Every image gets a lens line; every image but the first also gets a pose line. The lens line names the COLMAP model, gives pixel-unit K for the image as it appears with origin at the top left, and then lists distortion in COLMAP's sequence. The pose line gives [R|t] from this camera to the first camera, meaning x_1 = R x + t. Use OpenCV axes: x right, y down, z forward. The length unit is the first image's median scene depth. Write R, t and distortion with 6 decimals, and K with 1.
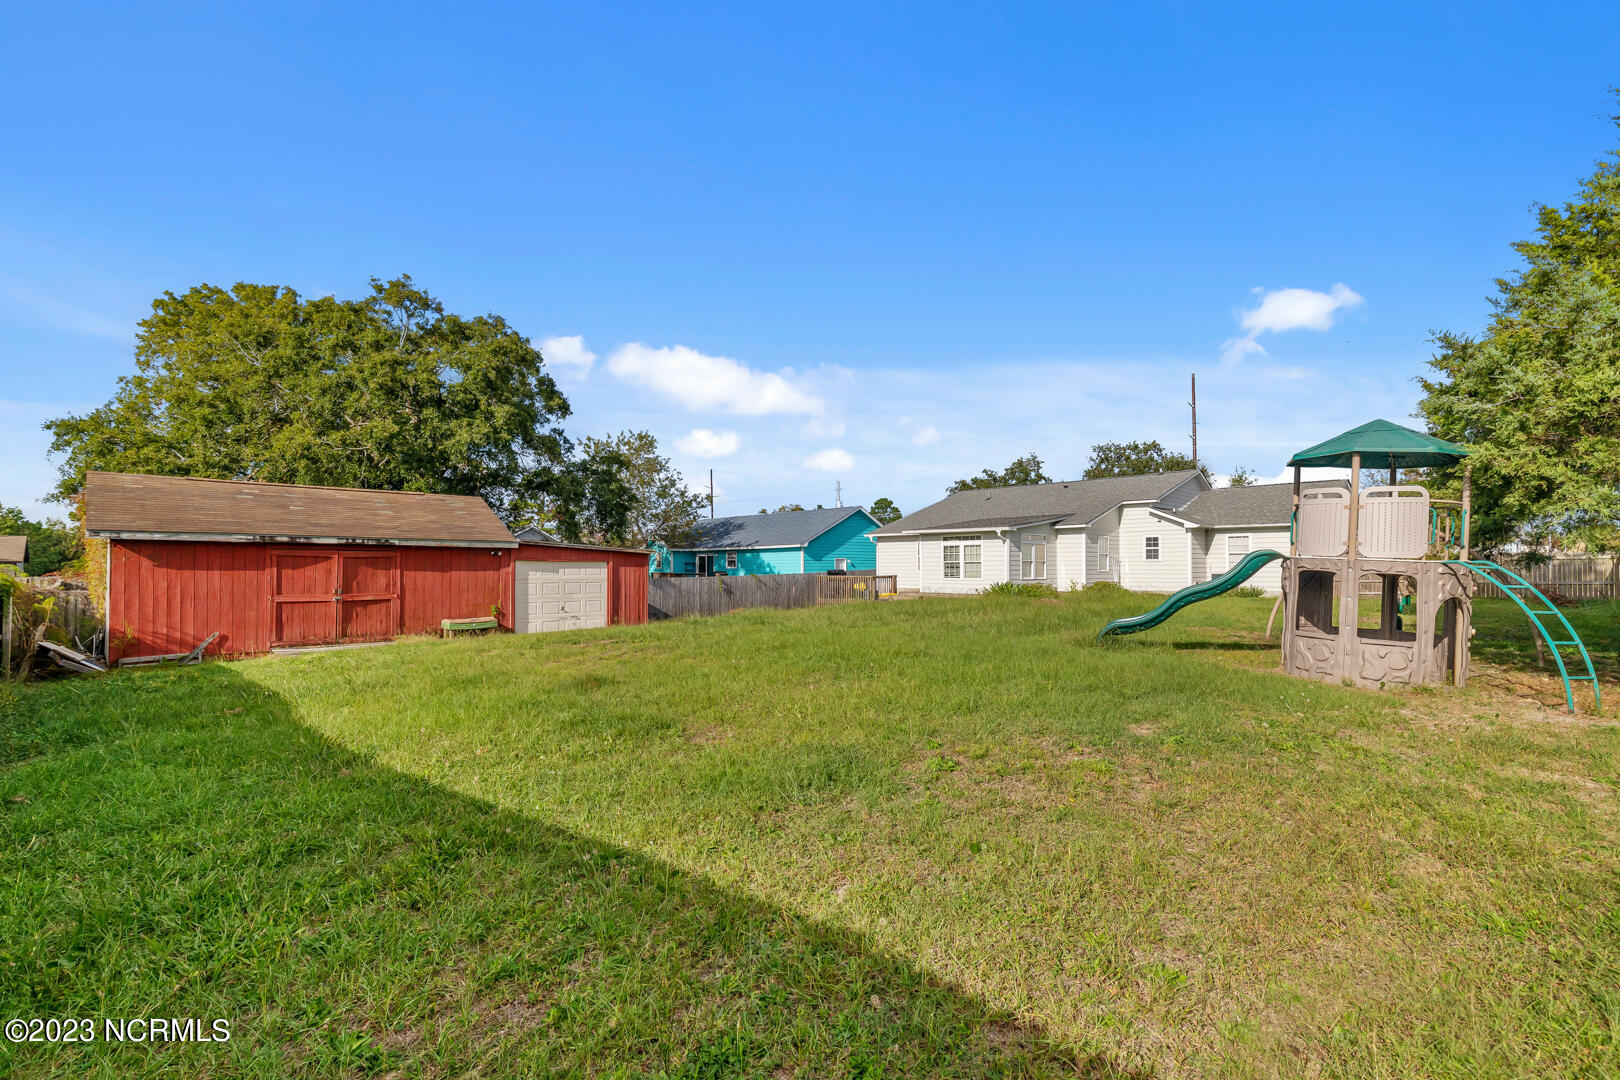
lens RADIAL K [[743.3, 0, 822.7], [0, 743.3, 571.1], [0, 0, 1]] dist [0.005247, -0.000489]
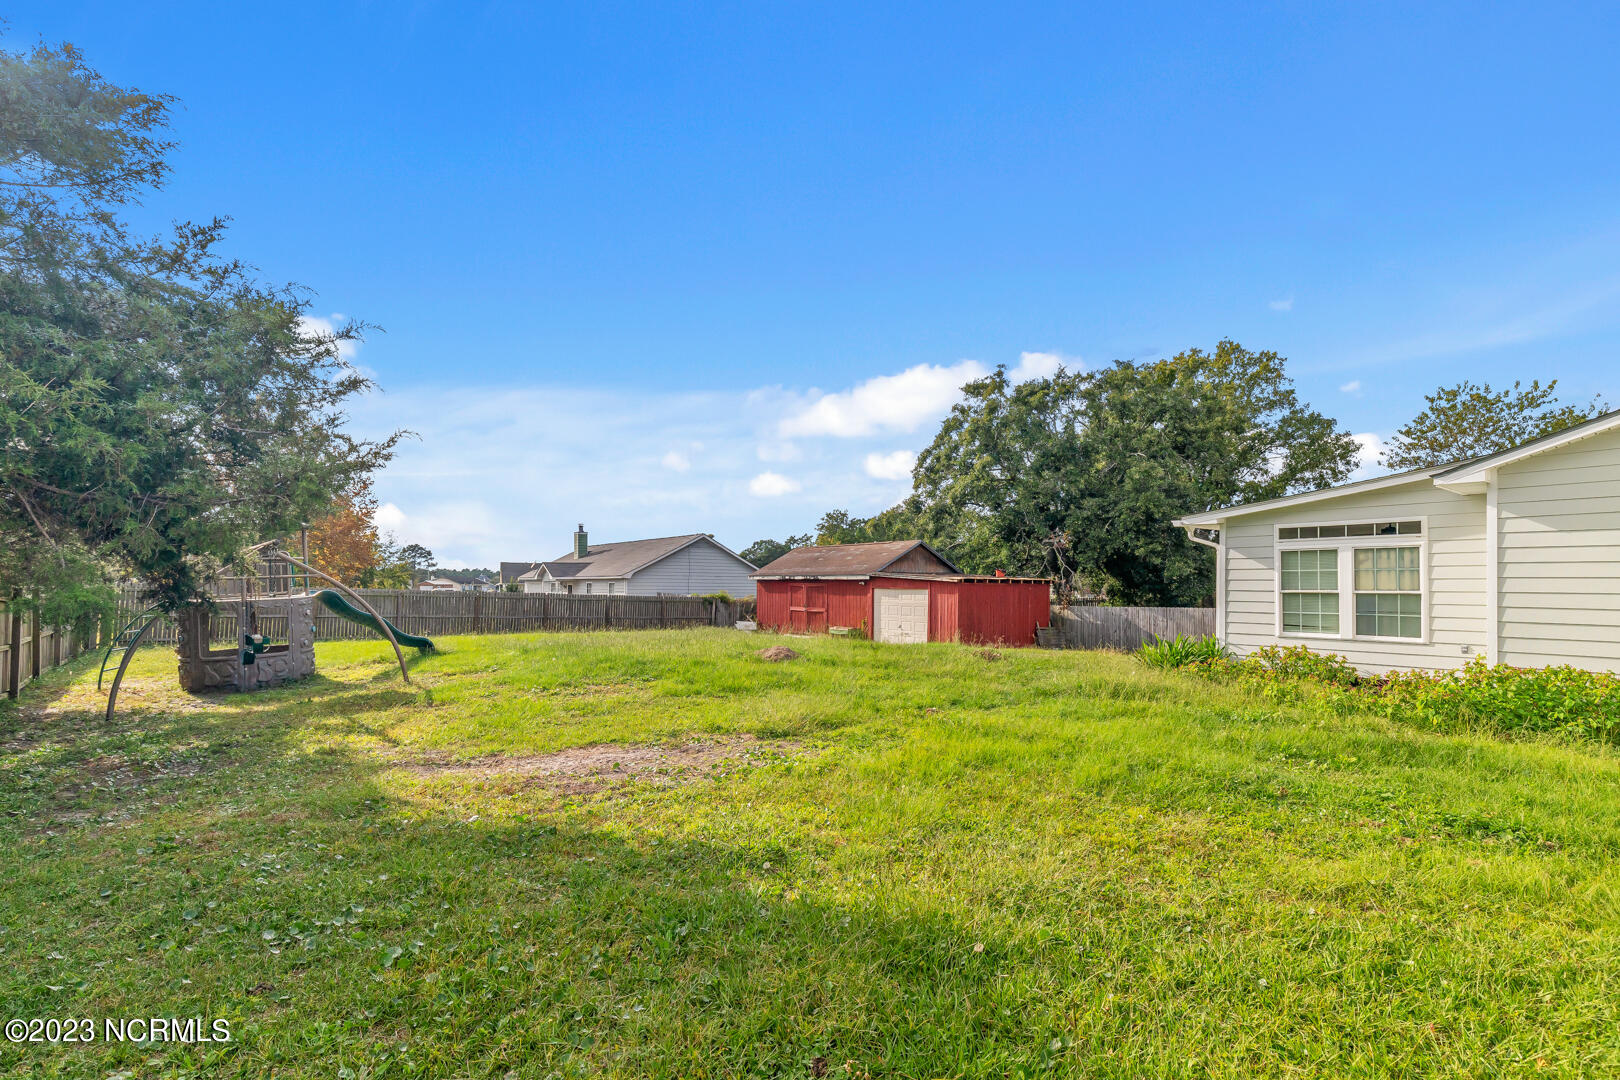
lens RADIAL K [[743.3, 0, 822.7], [0, 743.3, 571.1], [0, 0, 1]] dist [0.005247, -0.000489]
pose [[-0.098829, -0.009755, -0.995057, 0.950353], [0.003770, 0.999941, -0.010177, -0.032192], [0.995097, -0.004757, -0.098786, 1.032437]]
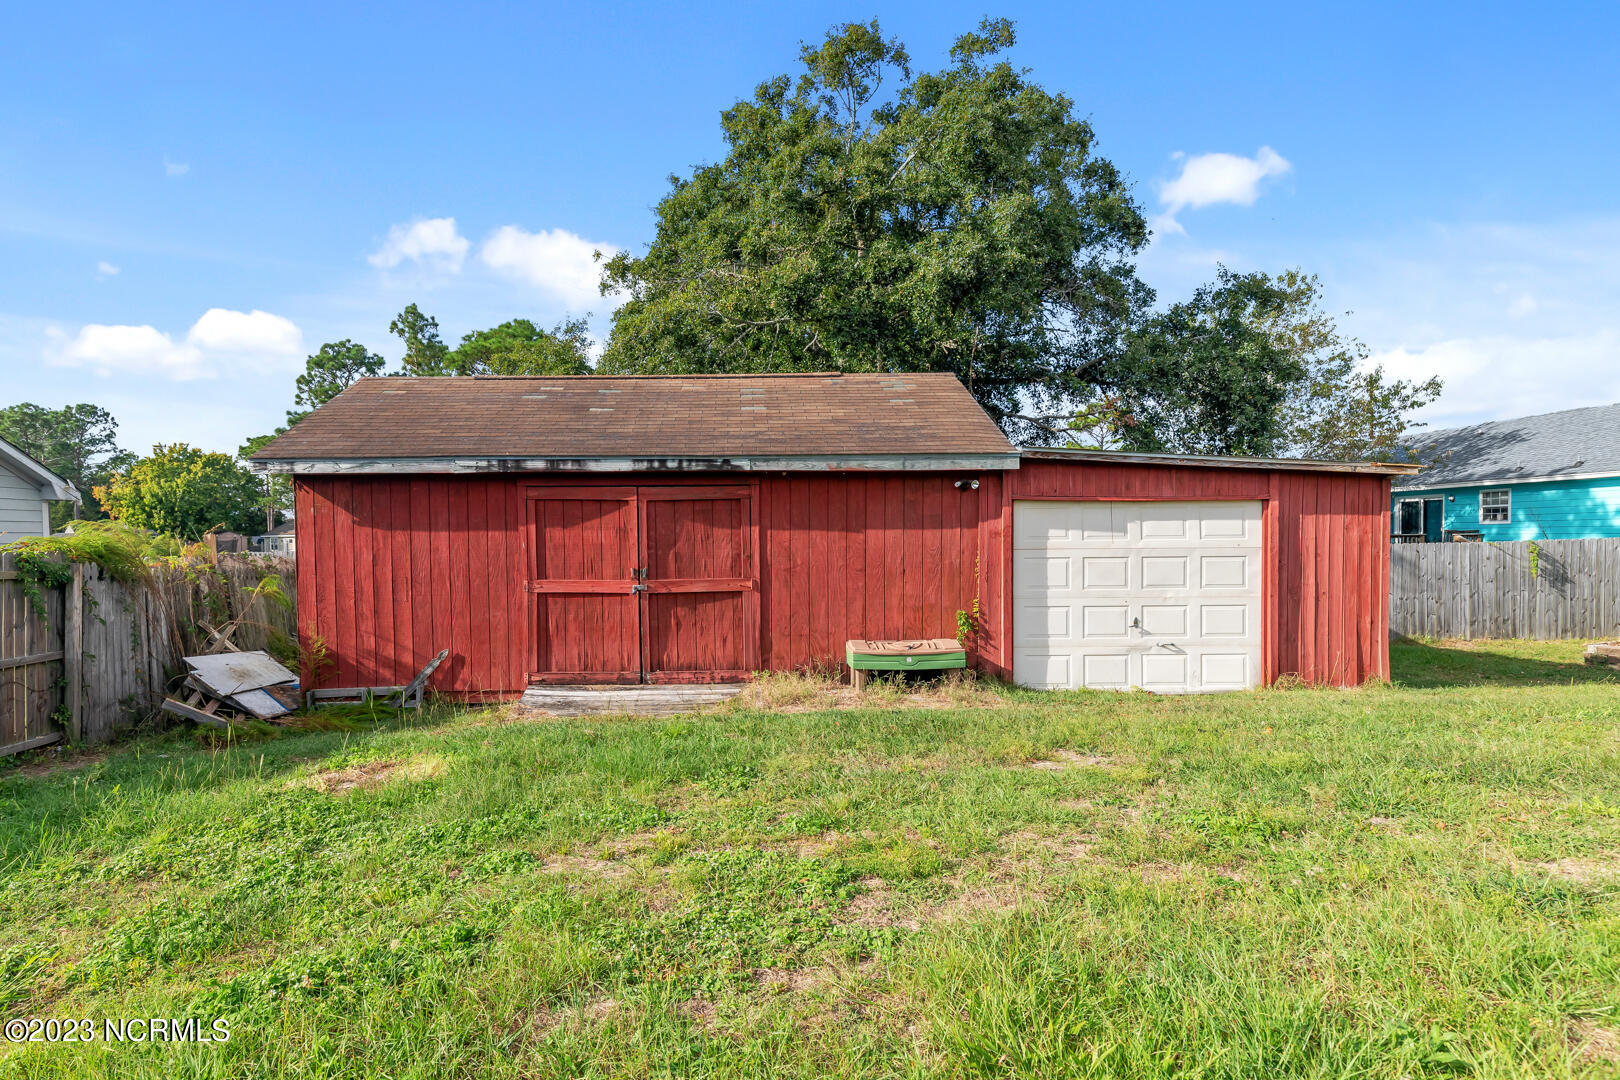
lens RADIAL K [[737.5, 0, 778.2], [0, 737.5, 550.7], [0, 0, 1]] dist [0.002736, -0.000052]
pose [[0.712890, 0.007130, -0.701240, -0.221299], [0.006774, 0.999832, 0.017052, 0.004691], [0.701243, -0.016907, 0.712722, 0.618139]]
